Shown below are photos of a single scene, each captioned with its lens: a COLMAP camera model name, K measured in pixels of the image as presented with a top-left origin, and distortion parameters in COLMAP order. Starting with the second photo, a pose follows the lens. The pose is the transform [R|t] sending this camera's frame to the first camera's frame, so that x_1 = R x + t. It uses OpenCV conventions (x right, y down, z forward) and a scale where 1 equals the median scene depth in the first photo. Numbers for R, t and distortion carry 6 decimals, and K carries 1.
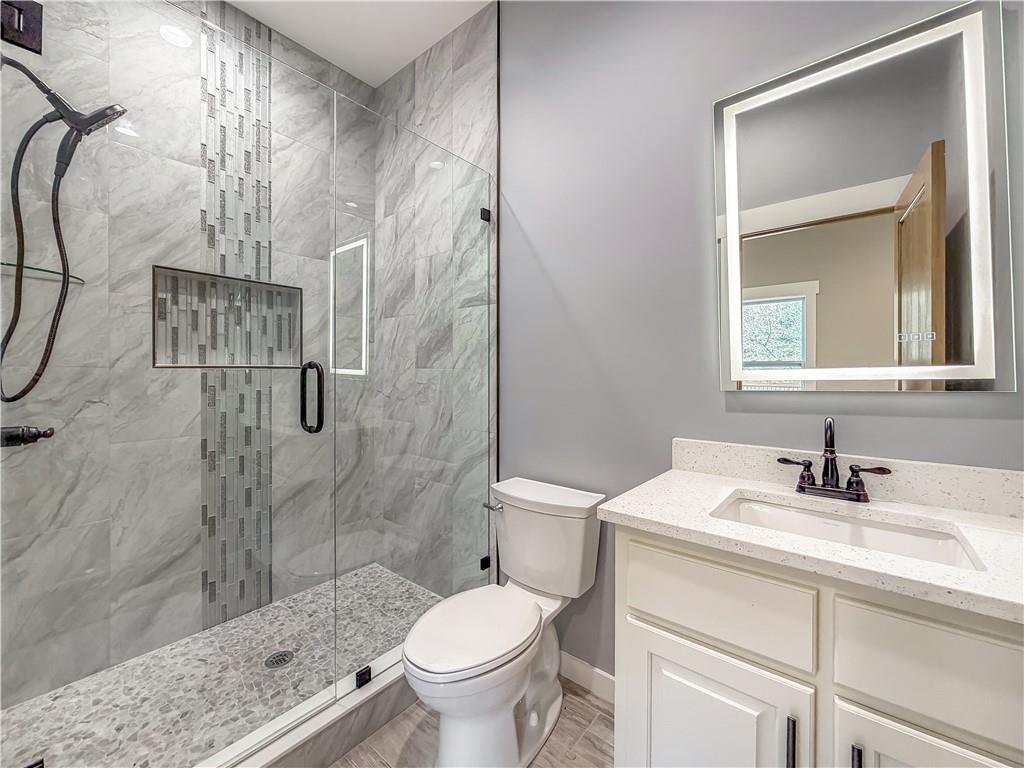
lens RADIAL K [[413.5, 0, 513.9], [0, 413.5, 376.1], [0, 0, 1]] dist [-0.001340, 0.000180]
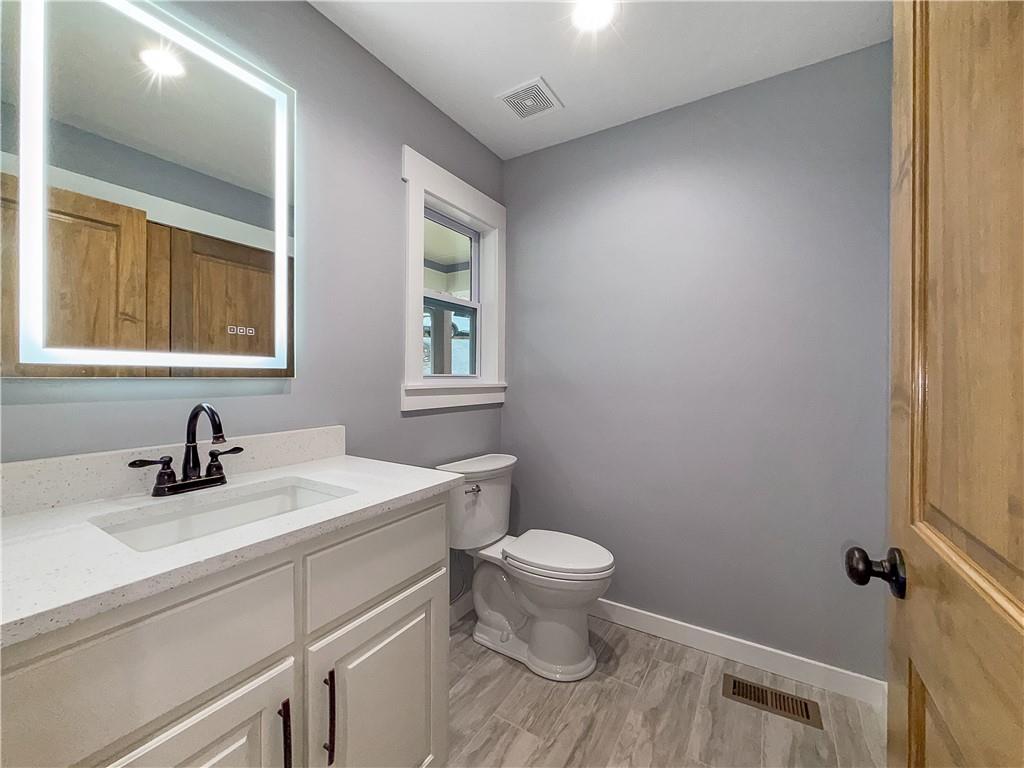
lens RADIAL K [[413.5, 0, 510.9], [0, 413.5, 378.6], [0, 0, 1]] dist [-0.001340, 0.000180]
pose [[-0.163126, -0.003490, 0.986599, -0.279086], [-0.006393, 0.999976, 0.002480, 0.034641], [-0.986584, -0.005902, -0.163145, 0.447757]]
